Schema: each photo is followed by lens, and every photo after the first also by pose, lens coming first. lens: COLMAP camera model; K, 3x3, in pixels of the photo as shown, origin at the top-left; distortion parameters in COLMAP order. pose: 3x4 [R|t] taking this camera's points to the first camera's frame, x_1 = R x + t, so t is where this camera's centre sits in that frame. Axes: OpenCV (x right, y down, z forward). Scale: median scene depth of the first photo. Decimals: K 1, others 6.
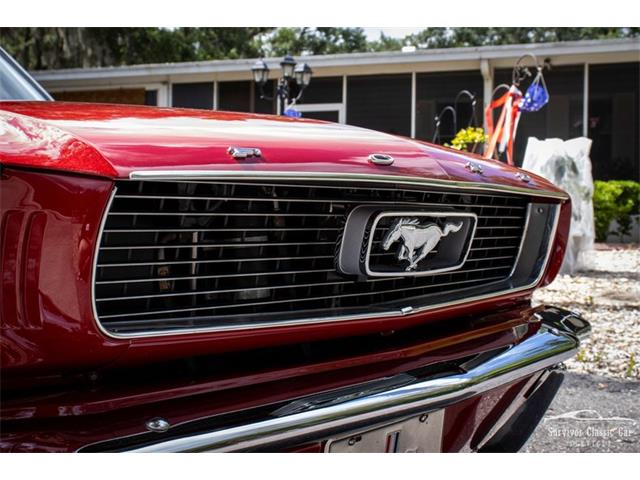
lens RADIAL K [[955.9, 0, 320.2], [0, 955.9, 238.0], [0, 0, 1]] dist [0.024528, 0.044557]
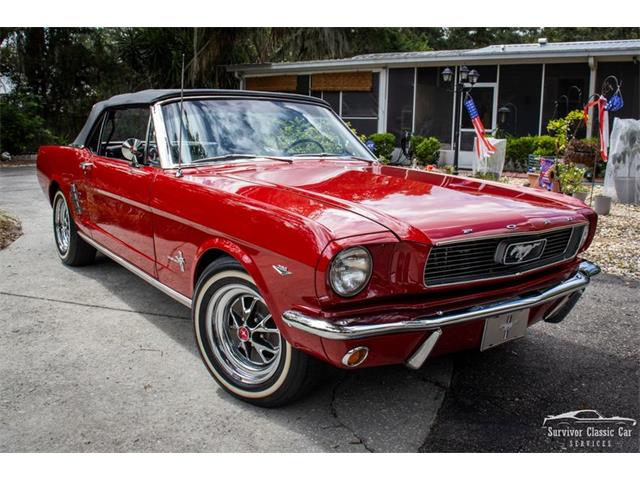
lens RADIAL K [[631.2, 0, 320.0], [0, 631.2, 240.0], [0, 0, 1]] dist [-0.139118, 0.102875]
pose [[0.970350, 0.053845, -0.235632, -0.009056], [-0.020096, 0.989468, 0.143351, -0.051629], [0.240869, -0.134365, 0.961212, -0.168590]]
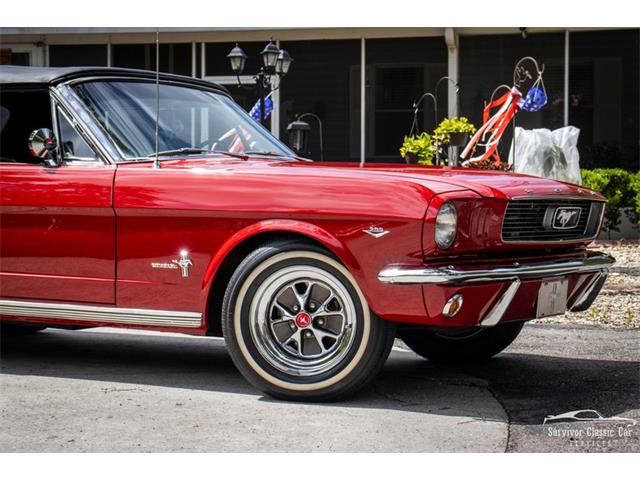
lens RADIAL K [[1557.4, 0, 357.7], [0, 1557.4, 228.9], [0, 0, 1]] dist [0.281446, 0.442019]
pose [[0.988170, -0.013959, 0.152728, -0.232132], [0.015967, 0.999801, -0.011929, 0.015866], [-0.152531, 0.014227, 0.988196, -0.672141]]
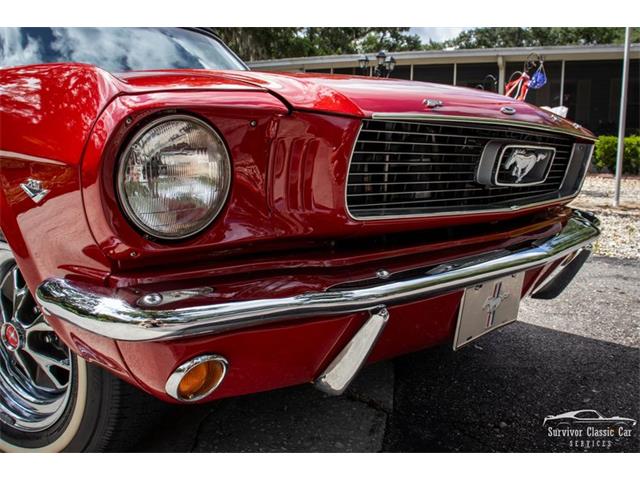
lens RADIAL K [[575.8, 0, 340.6], [0, 575.8, 238.0], [0, 0, 1]] dist [-0.094607, 0.006479]
pose [[0.996516, 0.027033, -0.078894, -0.022040], [-0.016938, 0.991896, 0.125920, 0.001957], [0.081659, -0.124145, 0.988898, 0.005946]]
